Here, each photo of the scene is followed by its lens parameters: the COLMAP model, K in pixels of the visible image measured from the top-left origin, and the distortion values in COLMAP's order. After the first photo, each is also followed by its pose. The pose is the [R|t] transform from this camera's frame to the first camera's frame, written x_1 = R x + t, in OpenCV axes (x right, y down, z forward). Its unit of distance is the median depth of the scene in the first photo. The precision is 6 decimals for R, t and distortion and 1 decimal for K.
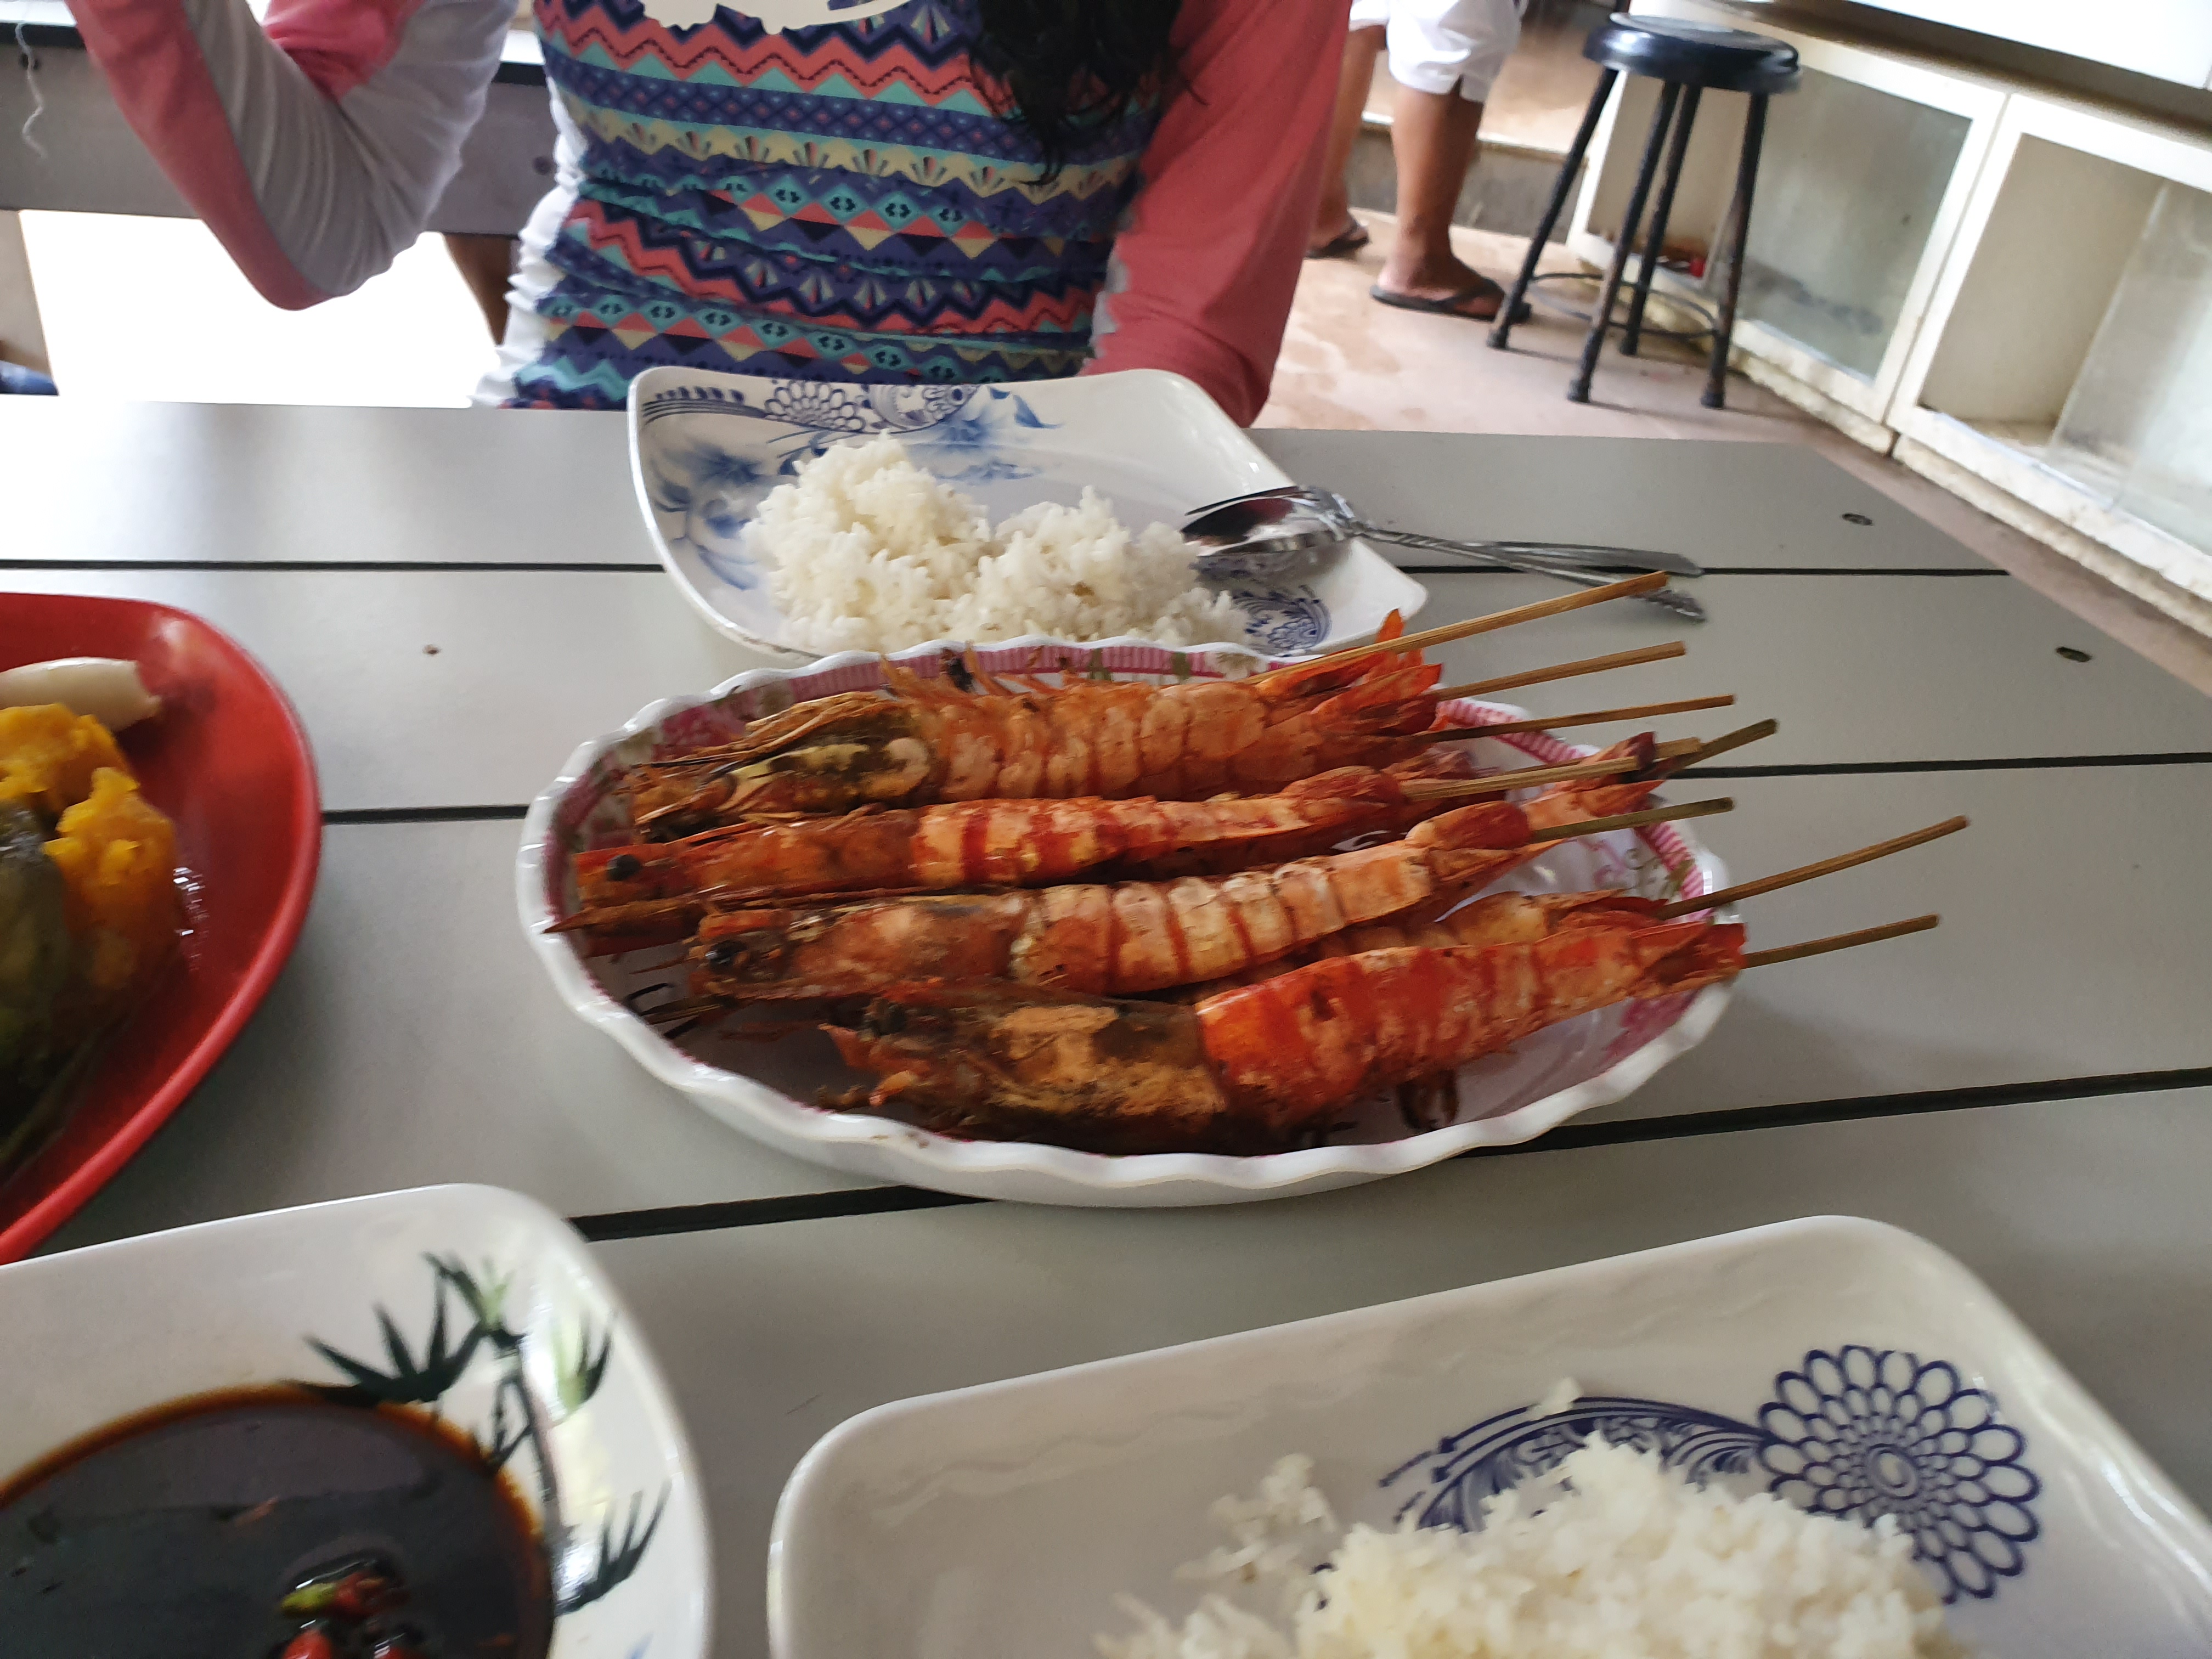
lens RADIAL K [[1729.7, 0, 1117.8], [0, 1729.7, 830.4], [0, 0, 1]] dist [-0.023585, -0.008886]
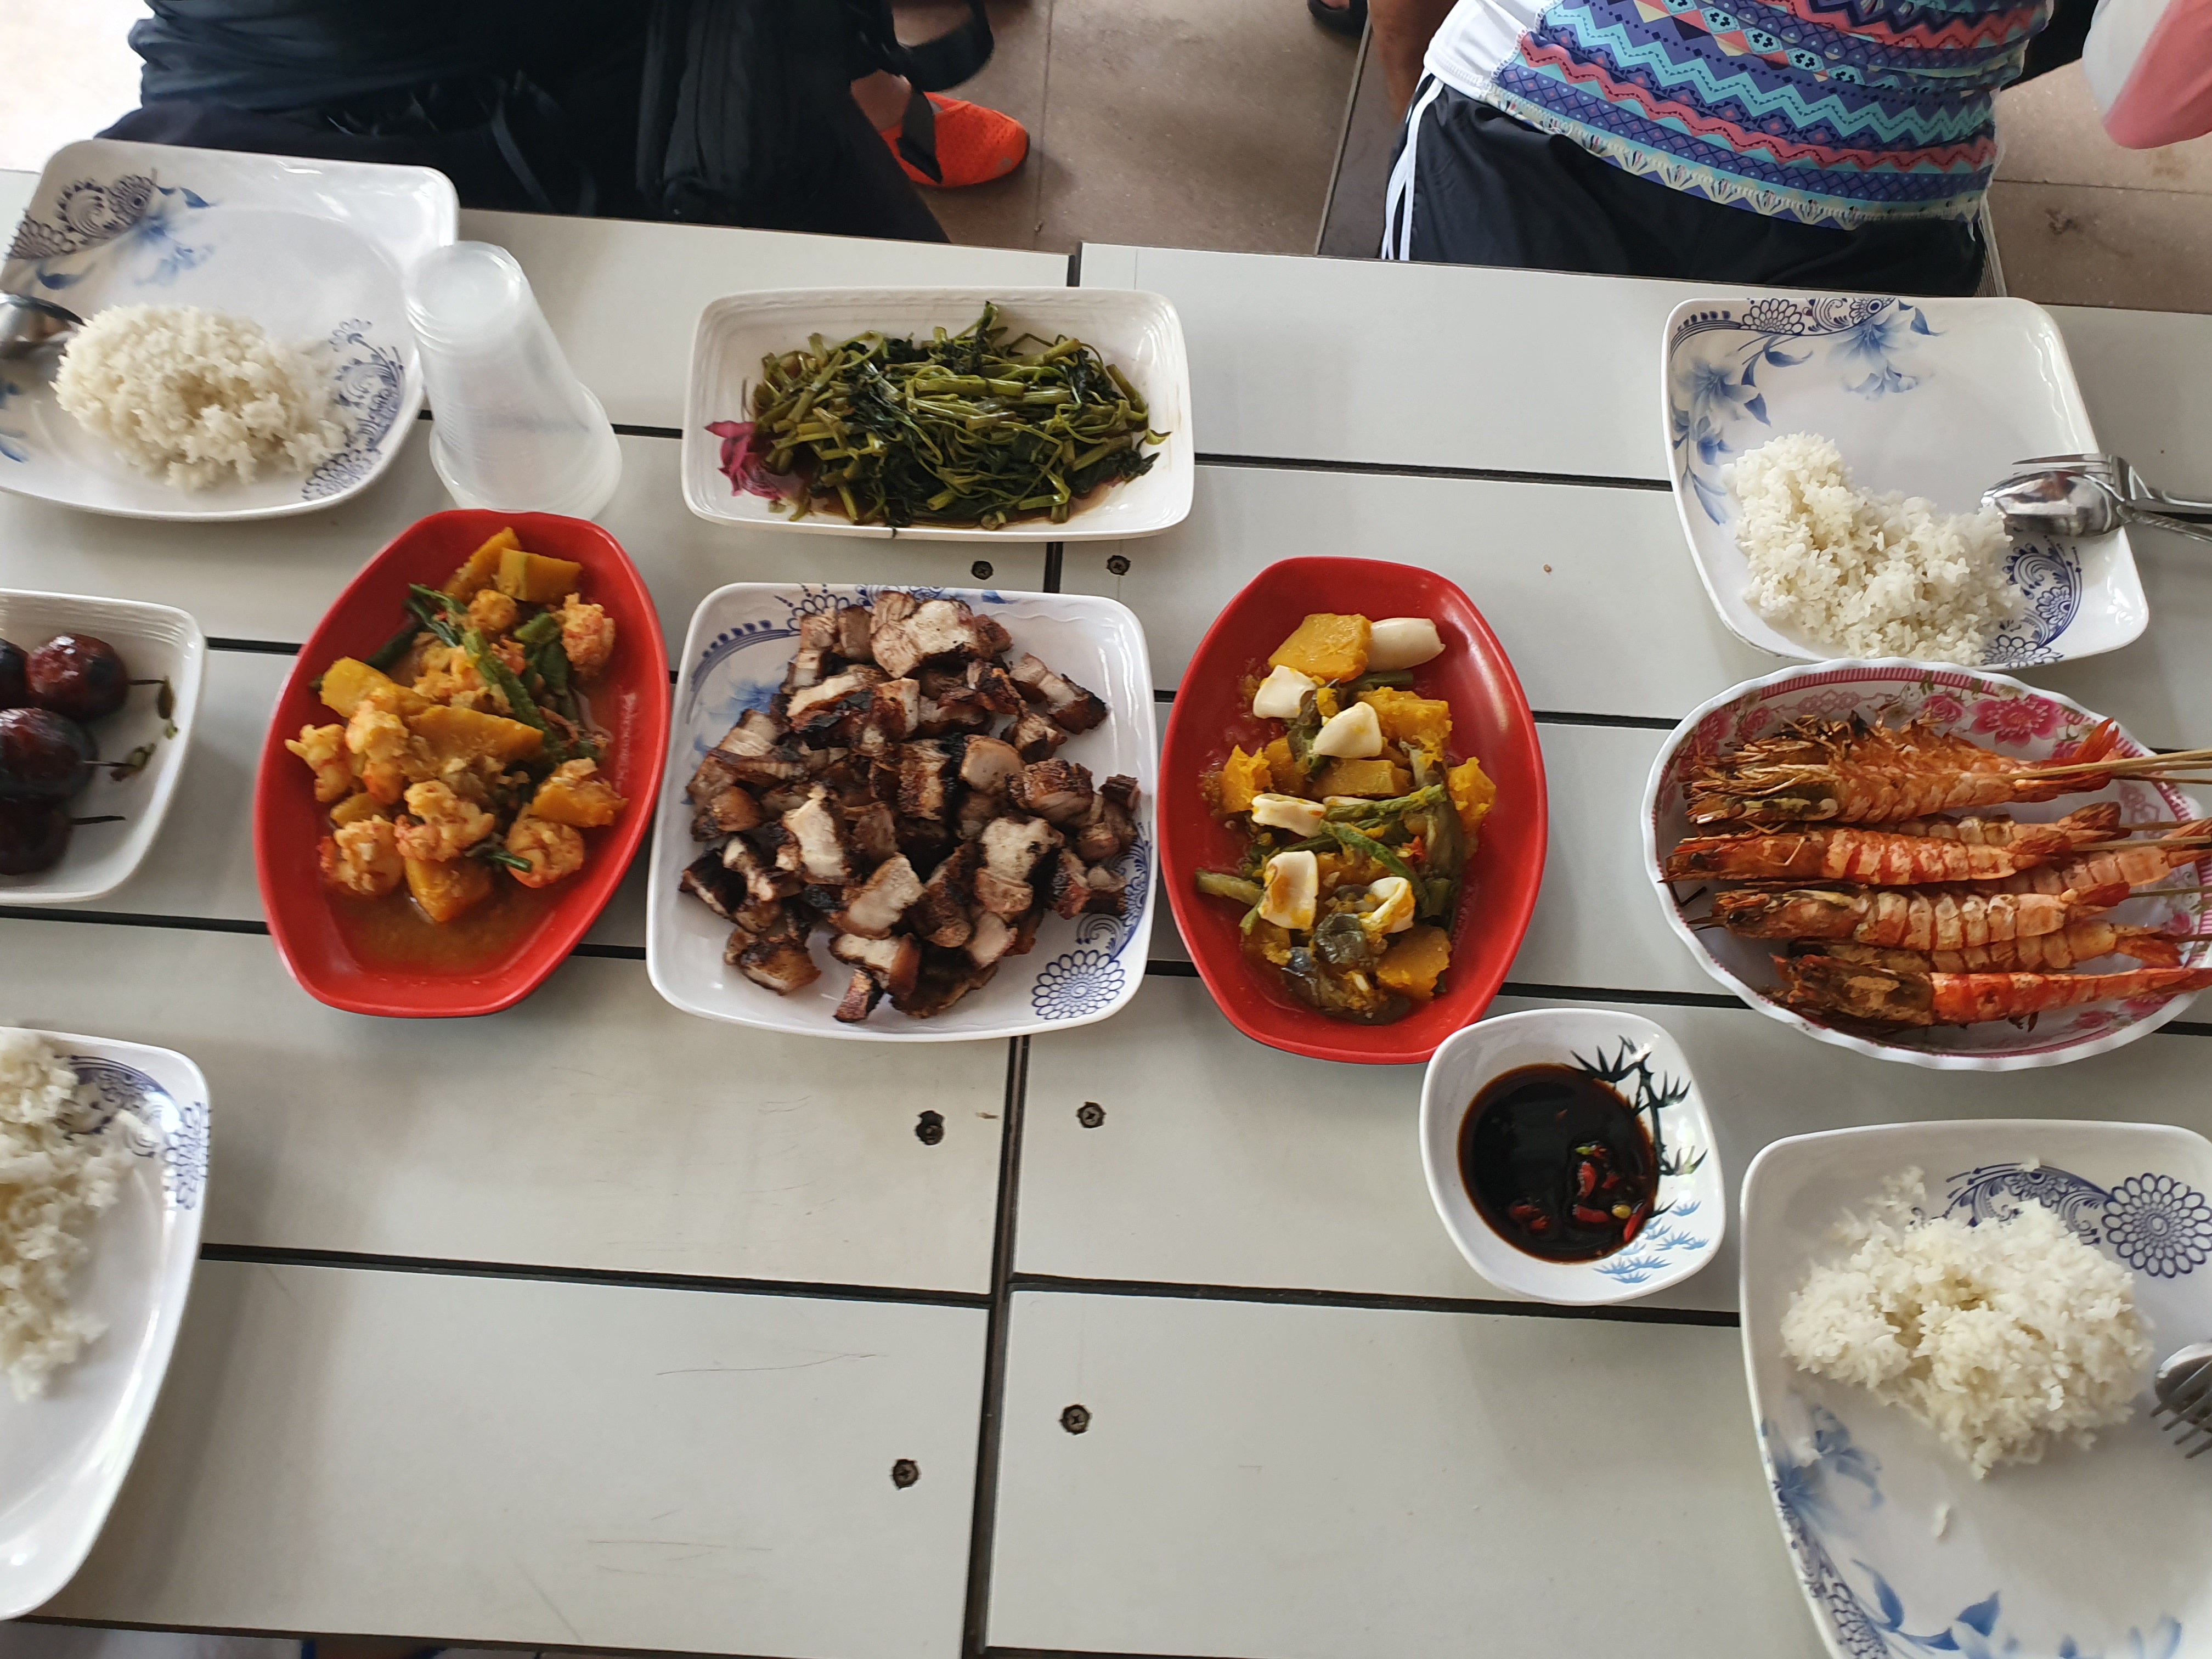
lens RADIAL K [[1729.7, 0, 1104.8], [0, 1729.7, 821.2], [0, 0, 1]] dist [-0.023585, -0.008886]
pose [[0.945025, 0.245020, -0.216549, -0.519578], [-0.084178, 0.822198, 0.562943, -1.189465], [0.315978, -0.513766, 0.797623, -1.007827]]
